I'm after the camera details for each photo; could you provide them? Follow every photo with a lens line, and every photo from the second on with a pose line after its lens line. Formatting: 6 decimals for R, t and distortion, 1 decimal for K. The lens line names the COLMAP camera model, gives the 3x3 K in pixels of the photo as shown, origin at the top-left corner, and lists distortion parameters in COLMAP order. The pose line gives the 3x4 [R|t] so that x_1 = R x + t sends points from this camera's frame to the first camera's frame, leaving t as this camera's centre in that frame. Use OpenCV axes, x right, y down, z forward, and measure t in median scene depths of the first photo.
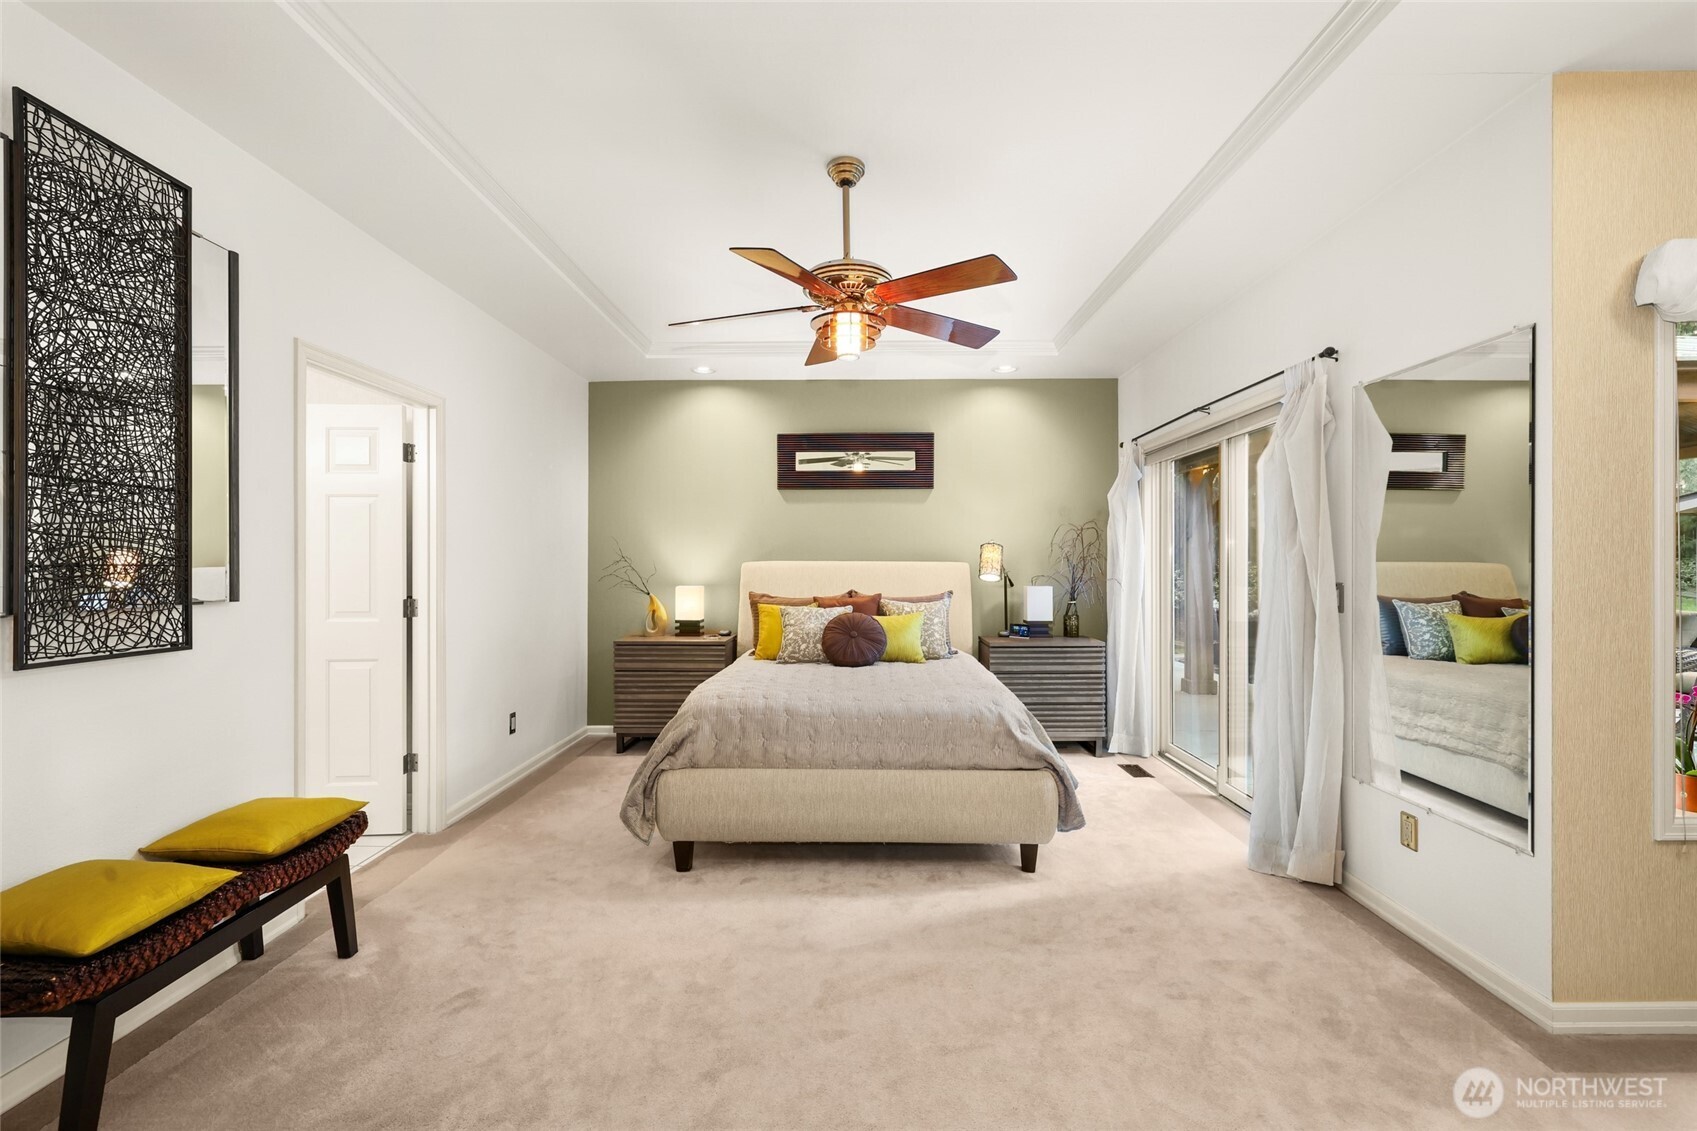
lens RADIAL K [[730.8, 0, 837.4], [0, 730.8, 565.7], [0, 0, 1]] dist [0.004273, -0.000913]
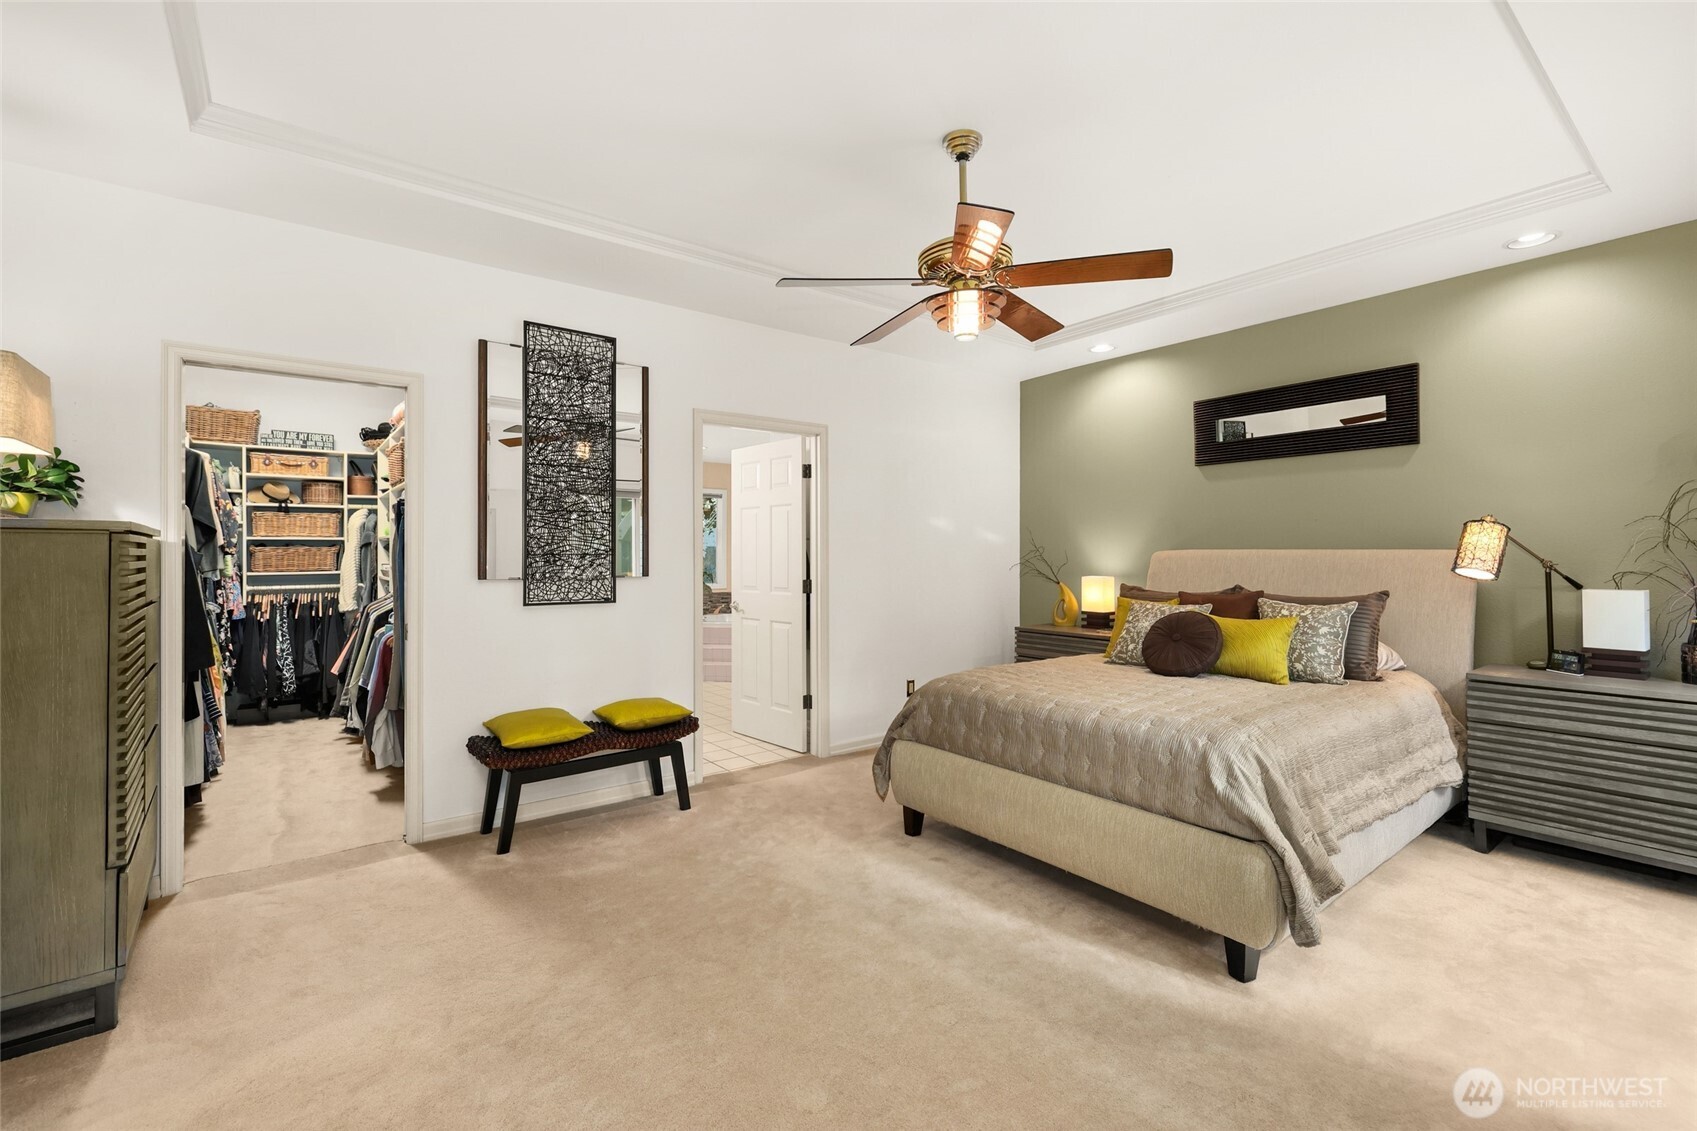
lens RADIAL K [[730.8, 0, 832.1], [0, 730.8, 557.4], [0, 0, 1]] dist [0.004273, -0.000913]
pose [[0.617879, 0.001061, -0.786272, 0.584044], [0.000323, 0.999999, 0.001603, 0.002418], [0.786273, -0.001245, 0.617878, 0.240415]]
